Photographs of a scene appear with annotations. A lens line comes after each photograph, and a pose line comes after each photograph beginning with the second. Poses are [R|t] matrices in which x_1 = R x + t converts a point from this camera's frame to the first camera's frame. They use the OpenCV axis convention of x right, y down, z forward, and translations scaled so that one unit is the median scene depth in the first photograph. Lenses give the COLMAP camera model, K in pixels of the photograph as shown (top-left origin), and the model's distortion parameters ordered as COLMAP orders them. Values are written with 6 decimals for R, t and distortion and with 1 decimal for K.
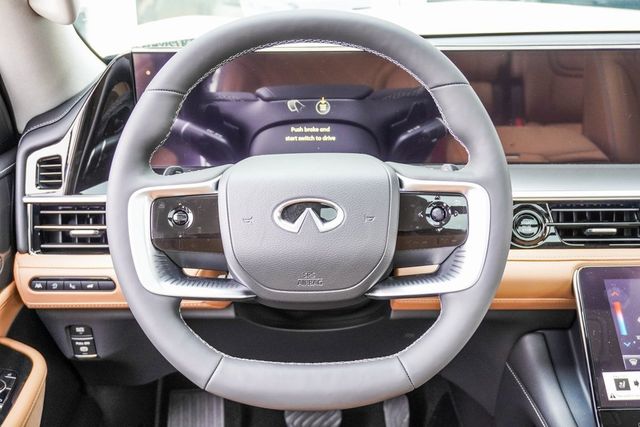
lens RADIAL K [[788.1, 0, 320.0], [0, 788.1, 213.5], [0, 0, 1]] dist [0.007842, 0.004059]
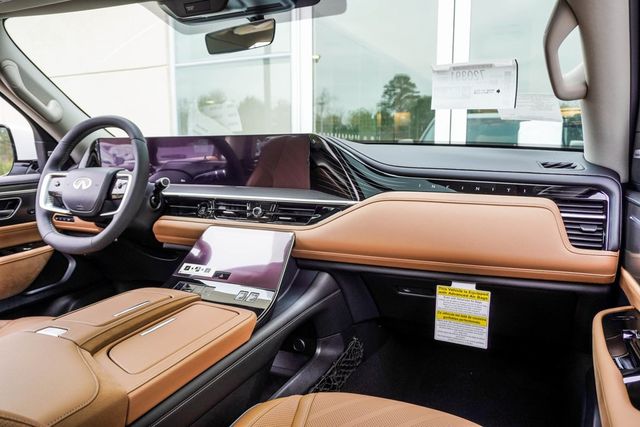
lens RADIAL K [[484.8, 0, 320.0], [0, 484.8, 213.5], [0, 0, 1]] dist [-0.003774, -0.002279]
pose [[0.887108, 0.062660, -0.457288, 1.226652], [-0.147455, 0.977298, -0.152137, 0.195816], [0.437374, 0.202391, 0.876209, -0.098267]]
